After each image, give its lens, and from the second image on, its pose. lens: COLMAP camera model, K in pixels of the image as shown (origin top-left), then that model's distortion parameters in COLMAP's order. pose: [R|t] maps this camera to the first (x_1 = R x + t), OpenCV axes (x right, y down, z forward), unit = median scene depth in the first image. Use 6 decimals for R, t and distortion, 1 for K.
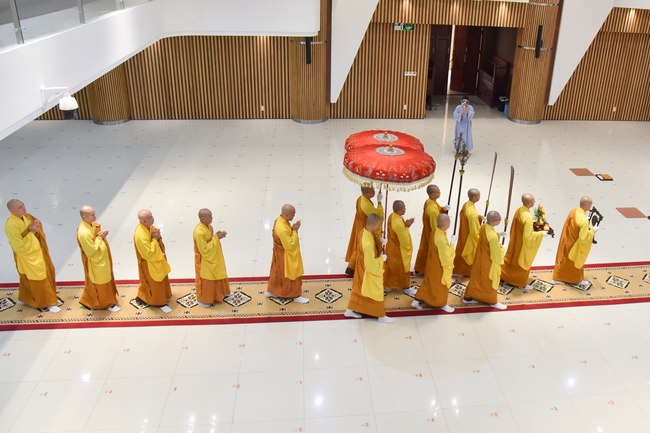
lens RADIAL K [[538.8, 0, 325.0], [0, 538.8, 216.5], [0, 0, 1]] dist [-0.086359, 0.007229]
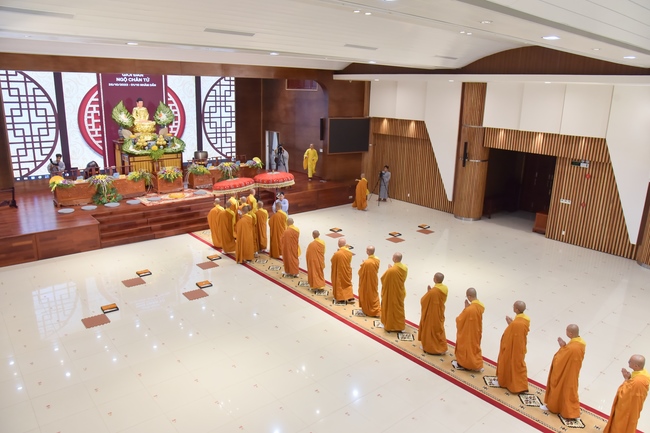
lens RADIAL K [[453.3, 0, 325.0], [0, 453.3, 216.5], [0, 0, 1]] dist [-0.086592, 0.005942]
pose [[0.566096, 0.204023, -0.798692, 0.786066], [-0.380139, 0.924329, -0.033318, -0.014865], [0.731457, 0.322475, 0.600817, 0.088658]]
